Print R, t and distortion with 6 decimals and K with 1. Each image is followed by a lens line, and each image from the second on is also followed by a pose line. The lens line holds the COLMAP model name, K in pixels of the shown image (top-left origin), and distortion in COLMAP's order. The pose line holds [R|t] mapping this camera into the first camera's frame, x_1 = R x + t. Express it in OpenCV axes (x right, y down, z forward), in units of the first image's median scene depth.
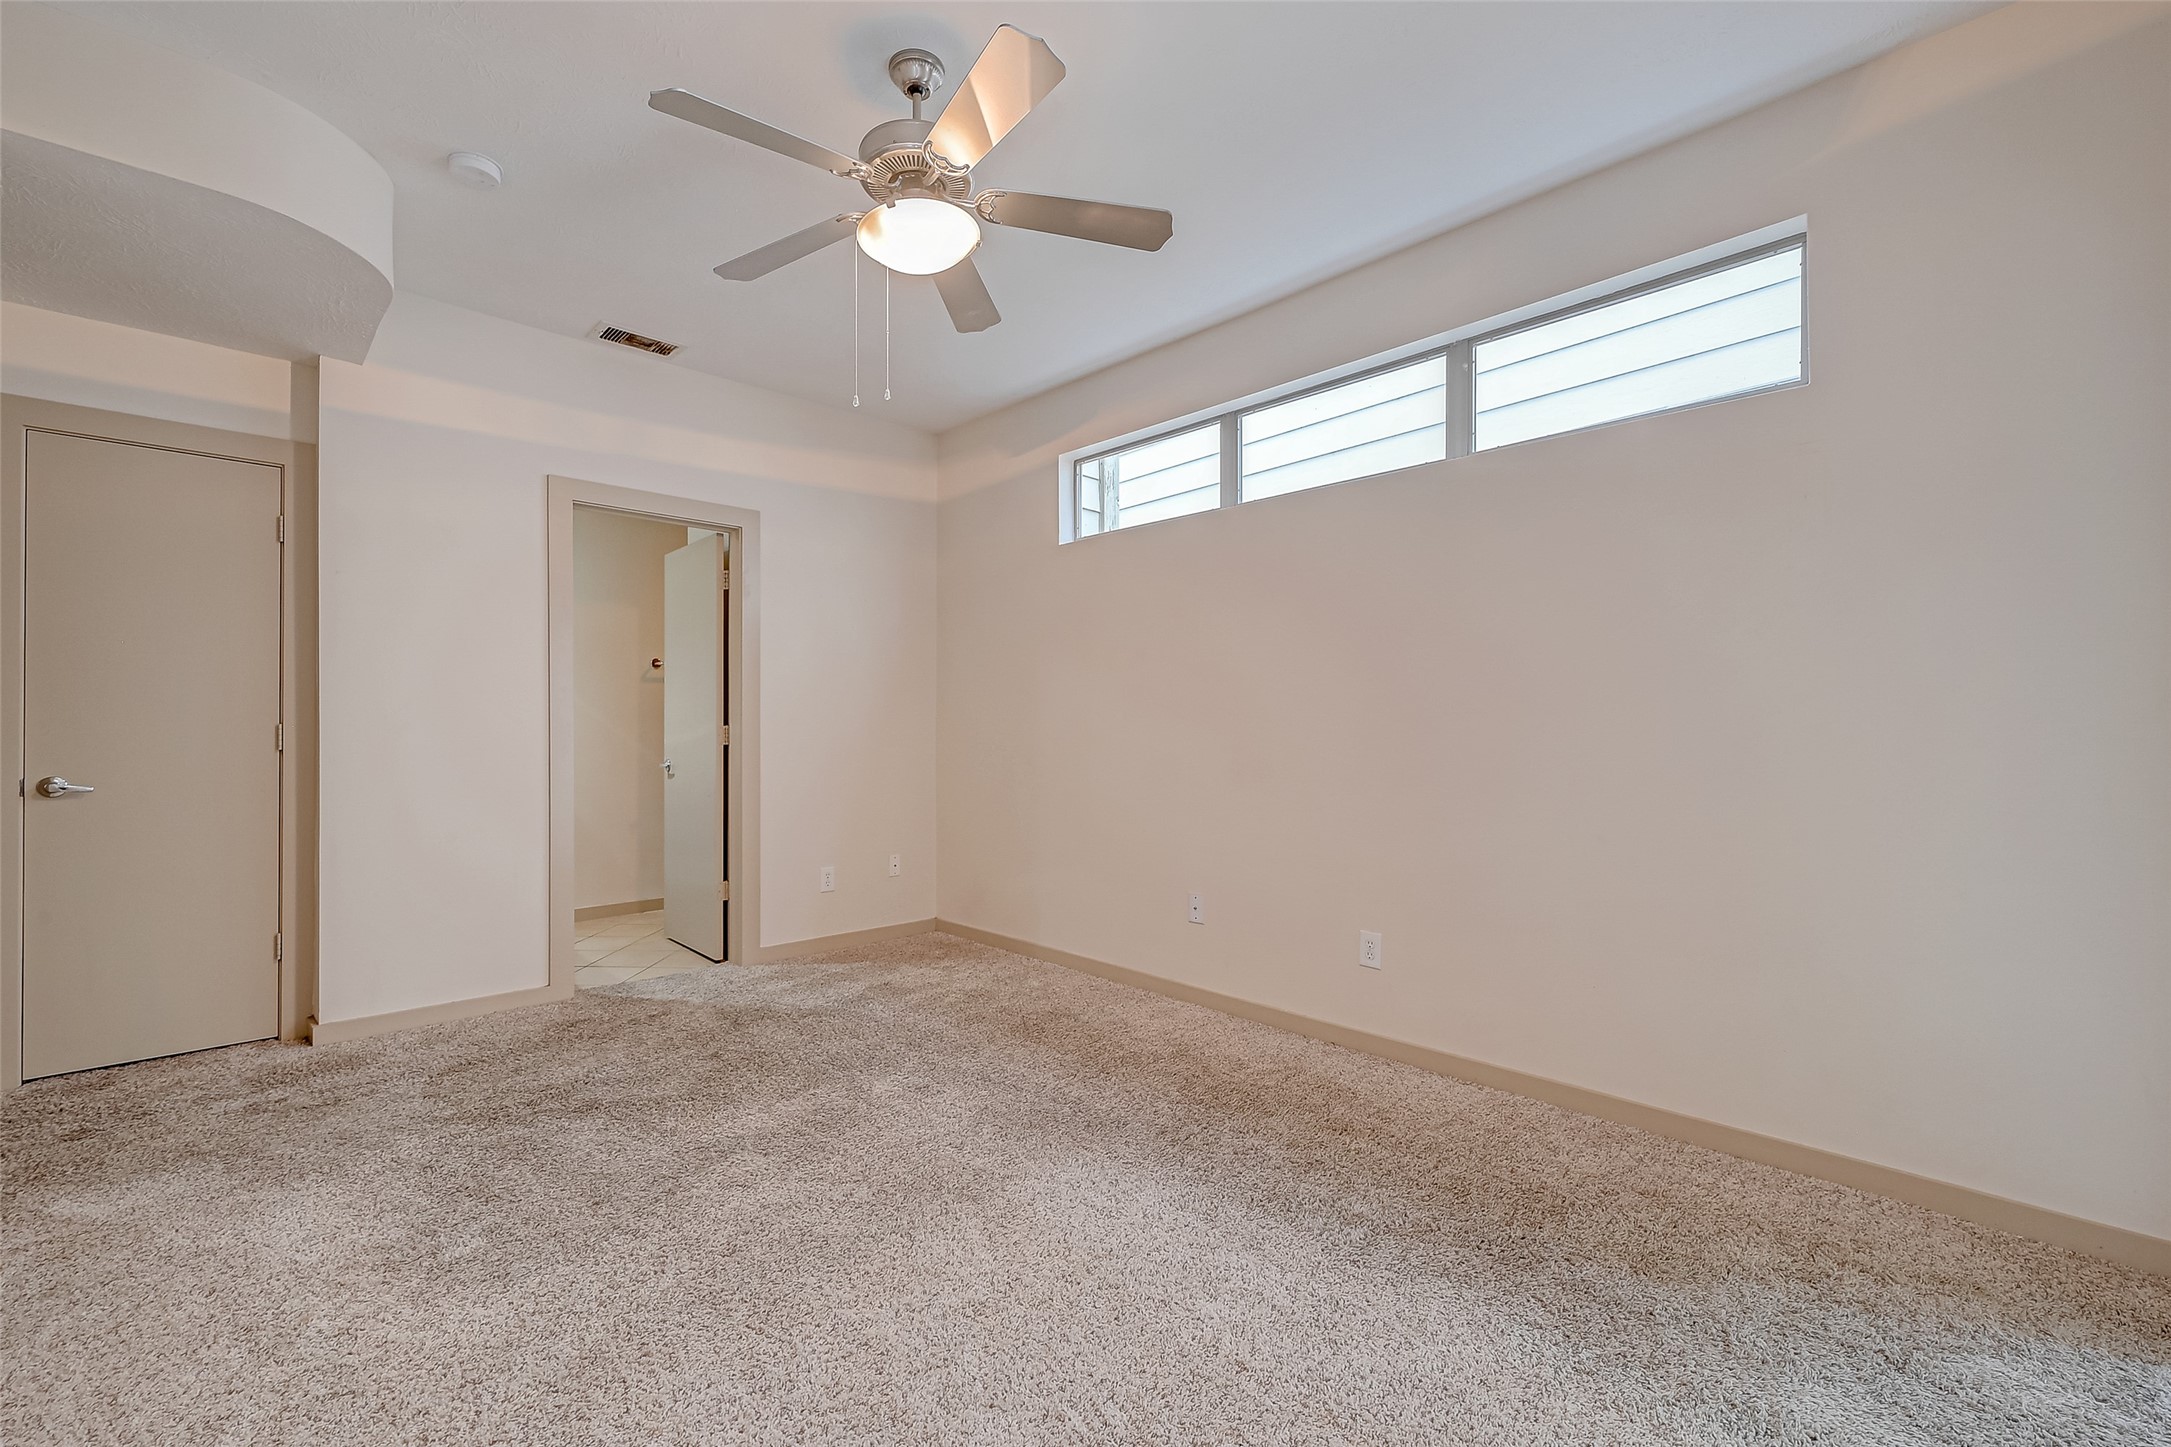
lens RADIAL K [[957.0, 0, 1080.2], [0, 957.0, 735.5], [0, 0, 1]] dist [0.000502, 0.000012]
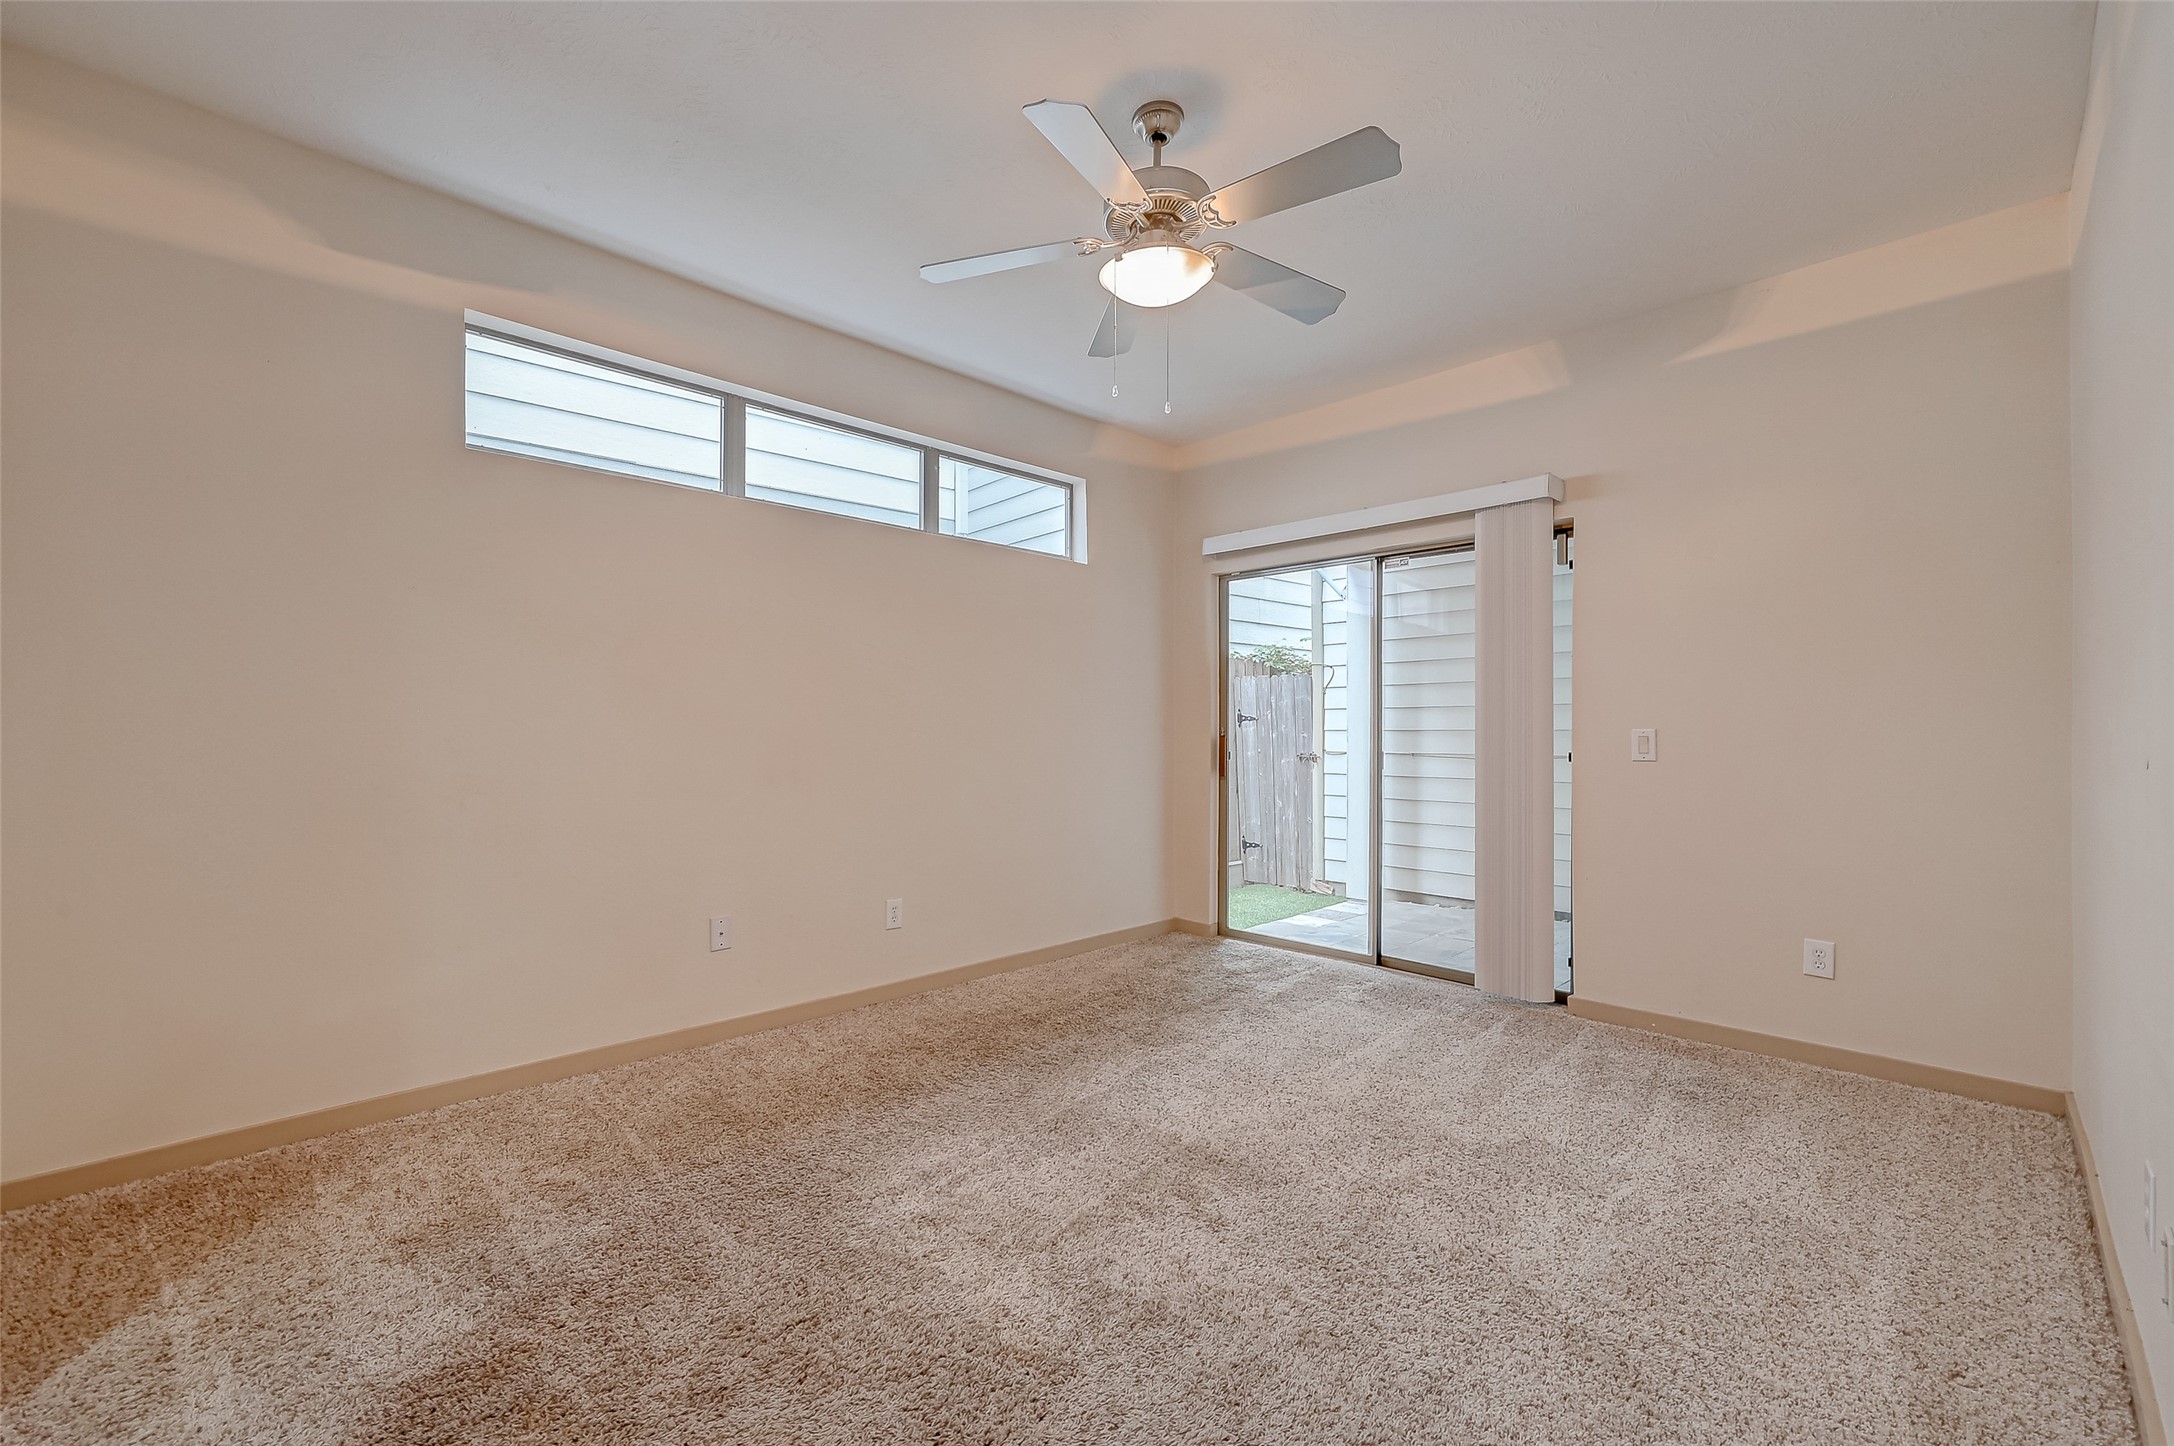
lens RADIAL K [[859.1, 0, 1086.5], [0, 859.1, 725.2], [0, 0, 1]] dist [-0.000233, 0.000017]
pose [[-0.026773, 0.011916, 0.999571, -0.798824], [0.012502, 0.999855, -0.011585, 0.000717], [-0.999563, 0.012186, -0.026918, 0.787668]]
